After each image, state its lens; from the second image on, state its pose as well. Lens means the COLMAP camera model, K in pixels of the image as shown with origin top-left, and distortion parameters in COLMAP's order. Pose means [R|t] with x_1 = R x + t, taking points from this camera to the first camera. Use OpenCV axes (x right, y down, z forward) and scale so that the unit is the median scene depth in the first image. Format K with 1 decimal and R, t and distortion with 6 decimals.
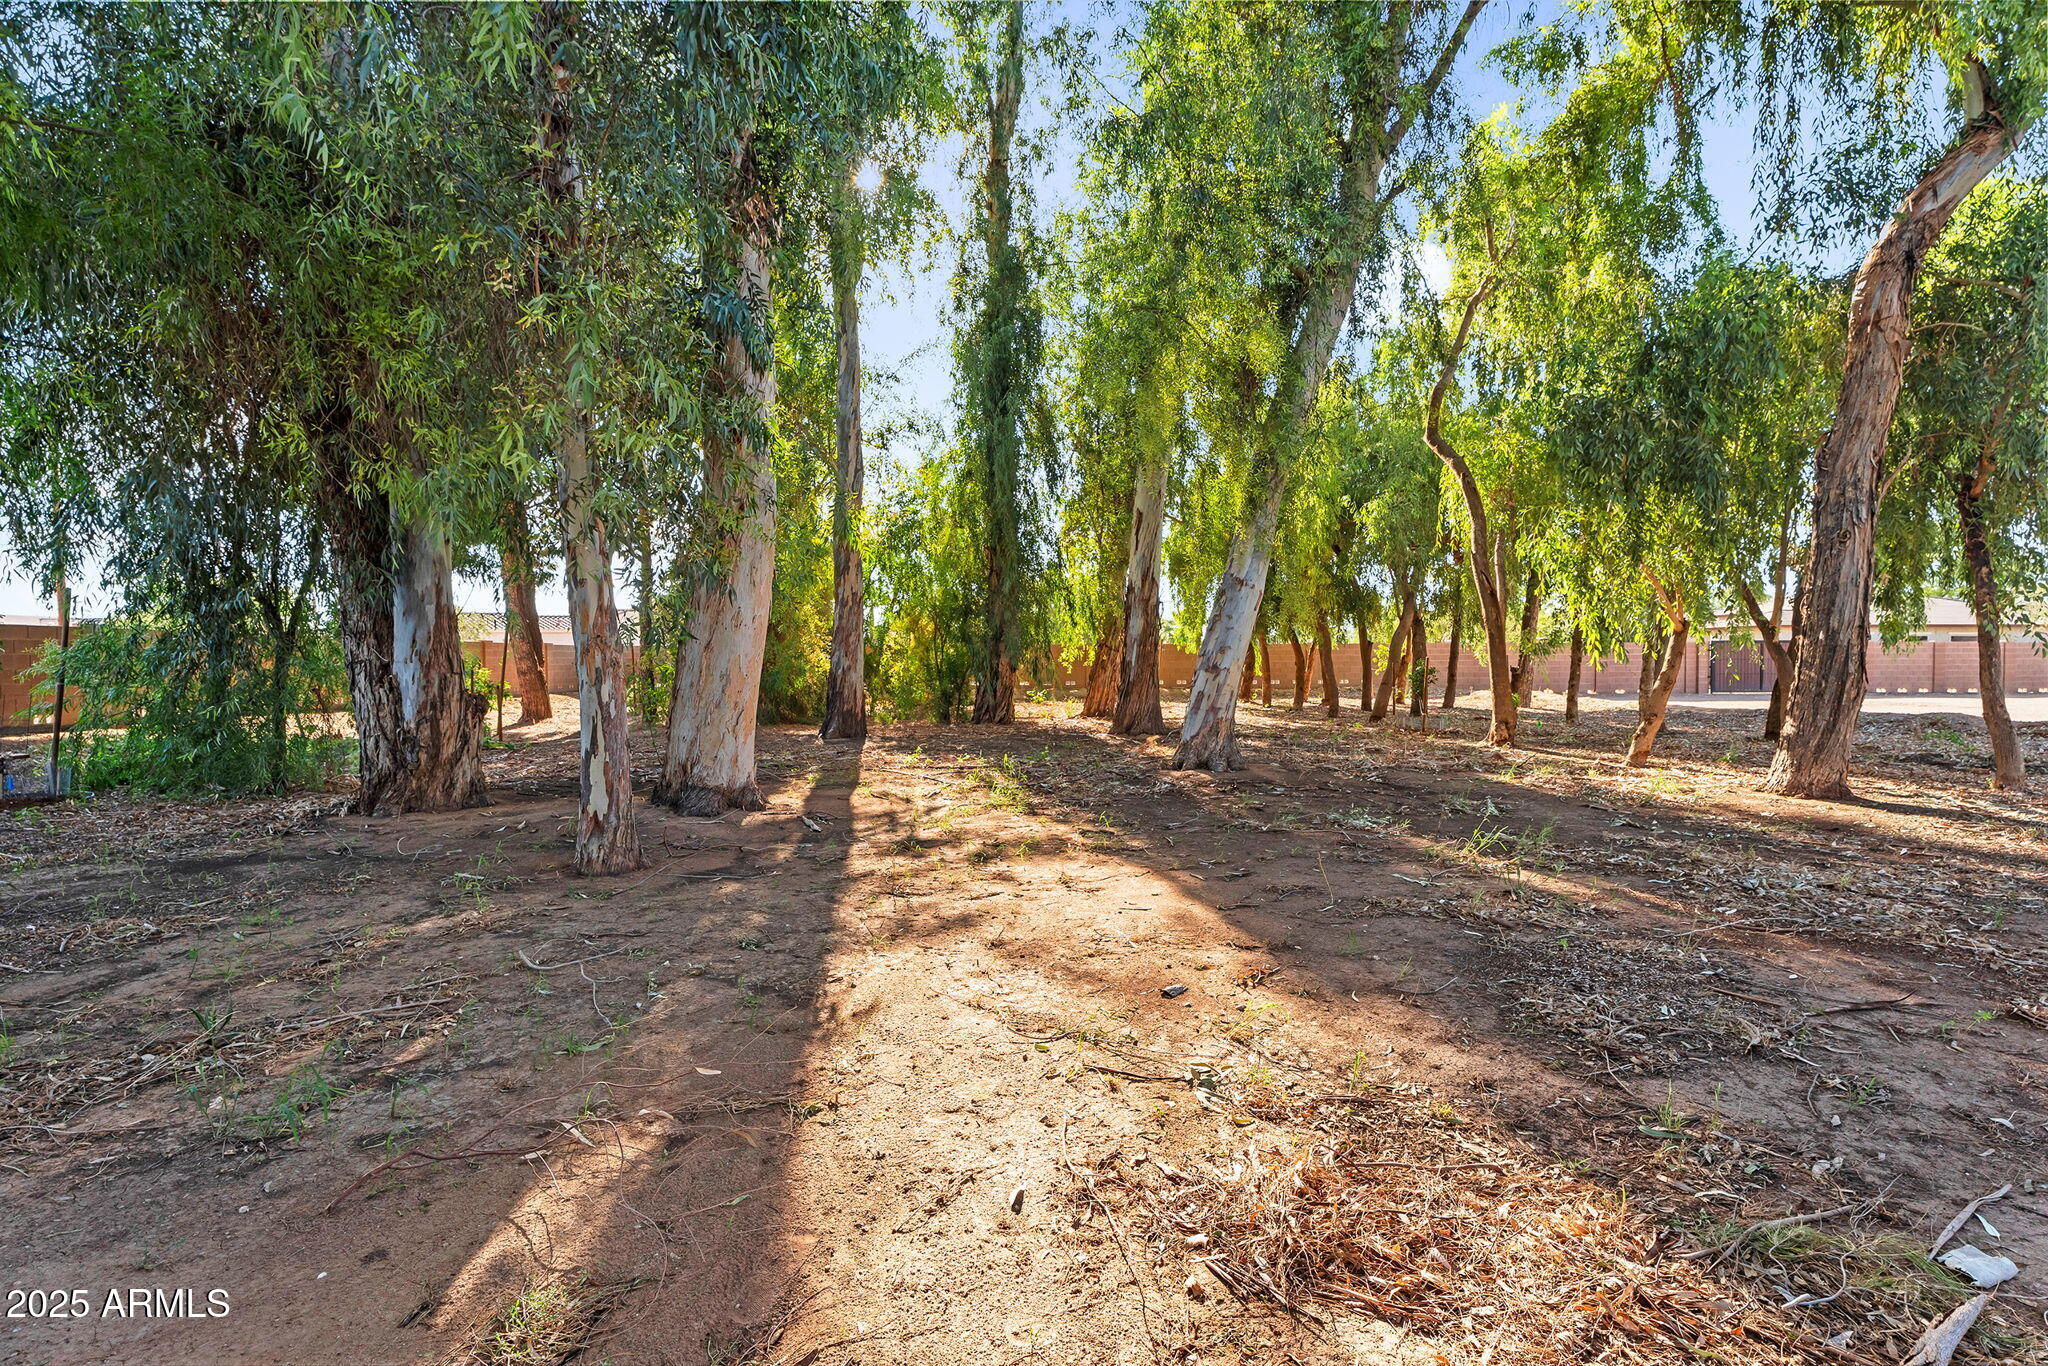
lens RADIAL K [[905.3, 0, 1013.3], [0, 905.3, 654.6], [0, 0, 1]] dist [-0.000173, -0.000092]
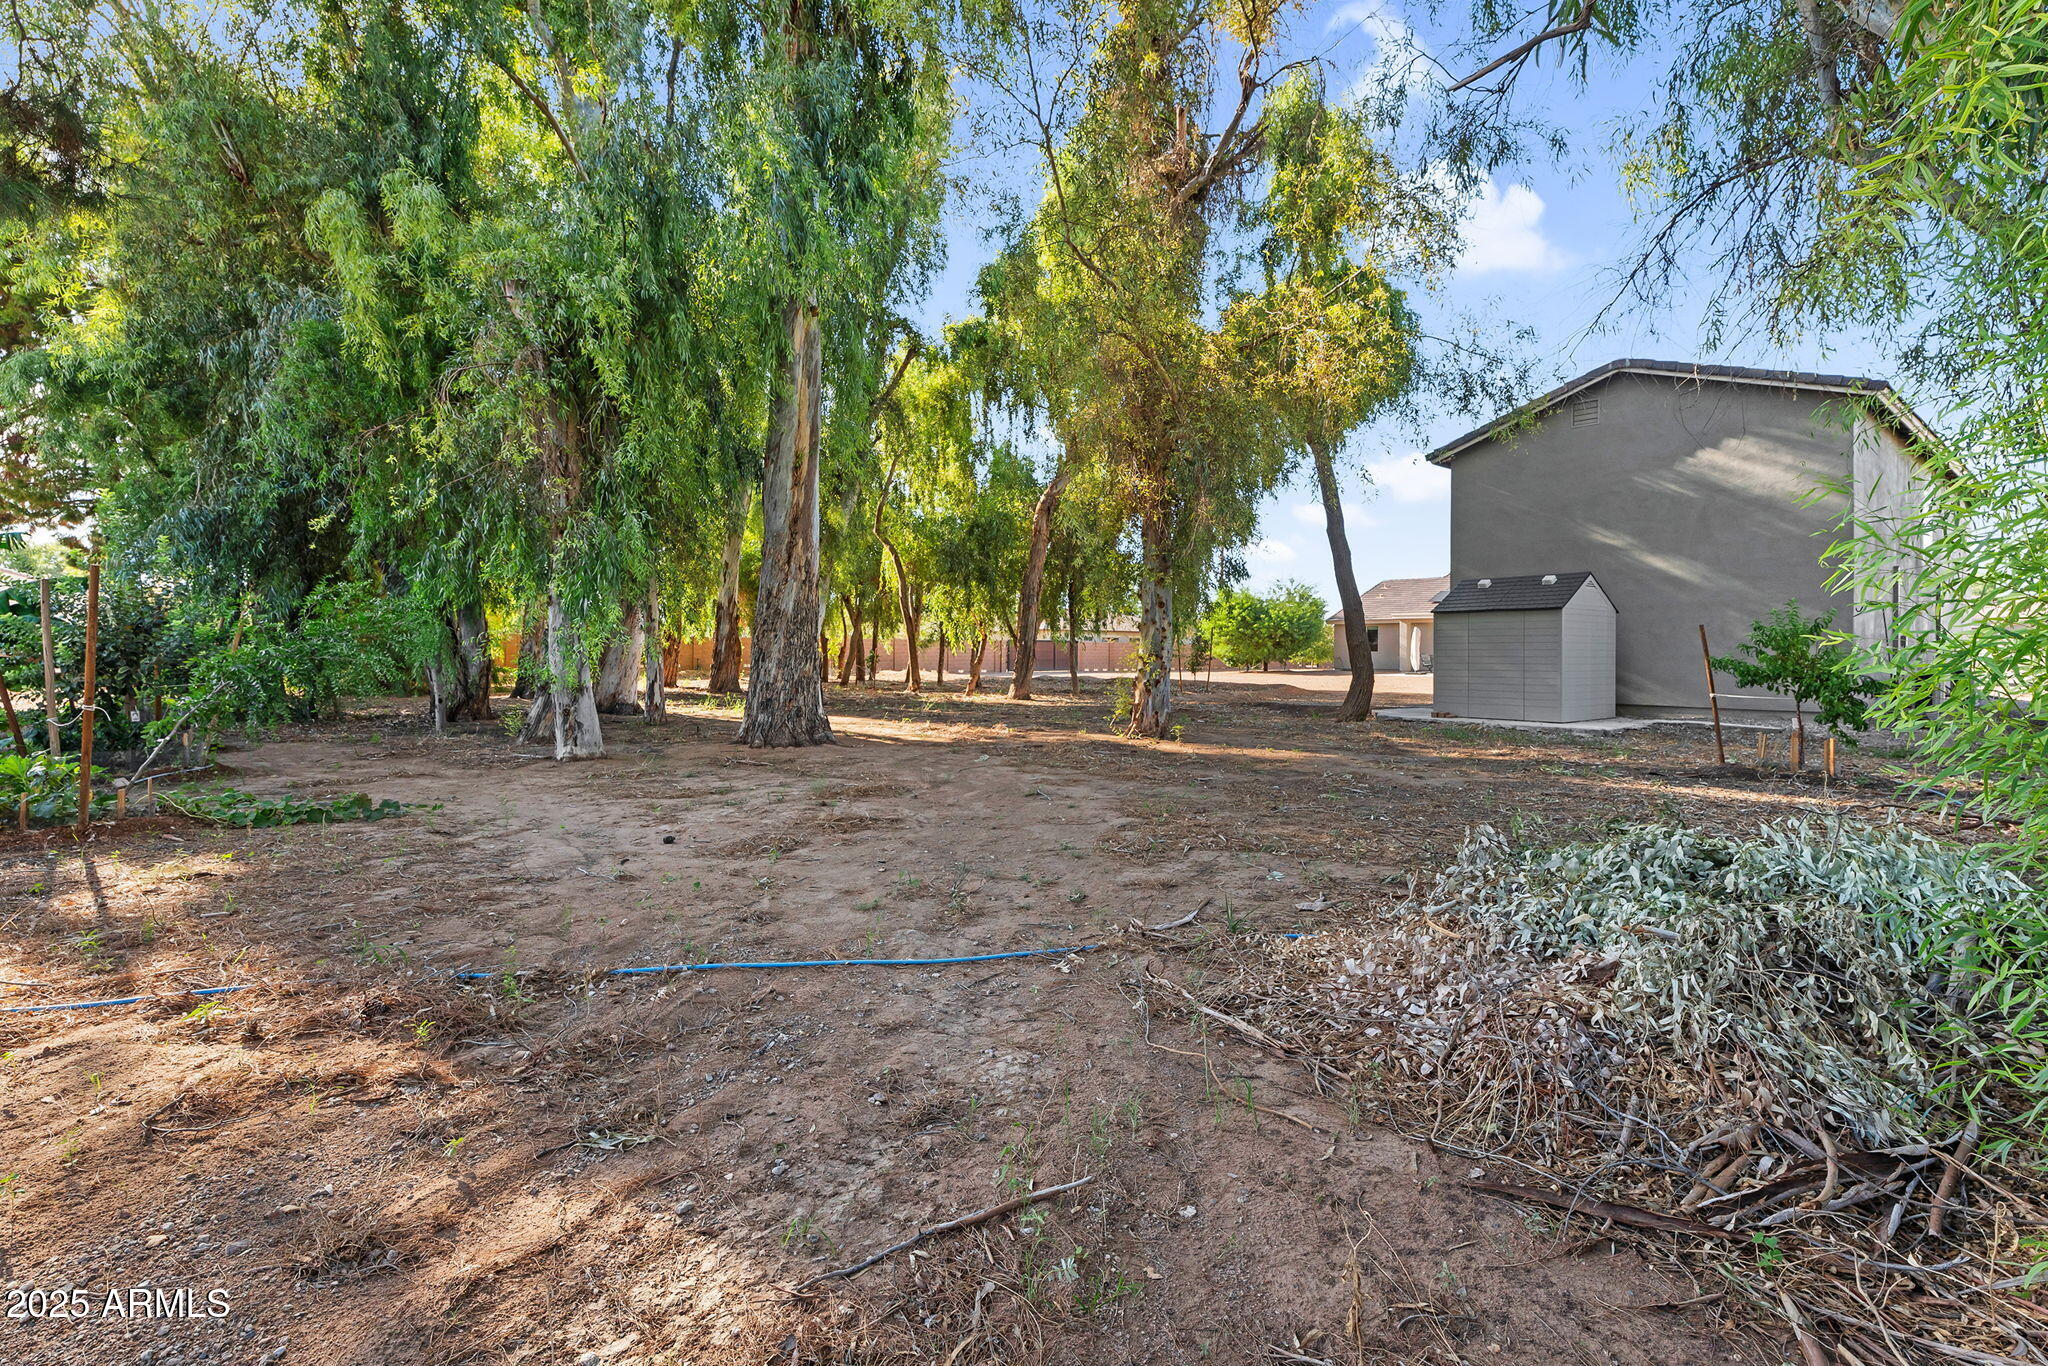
lens RADIAL K [[910.0, 0, 1028.2], [0, 910.0, 706.2], [0, 0, 1]] dist [0.000309, -0.000098]
pose [[0.786516, -0.041159, 0.616196, -0.569341], [0.001543, 0.997905, 0.064686, -0.003766], [-0.617568, -0.049926, 0.784932, -0.835192]]
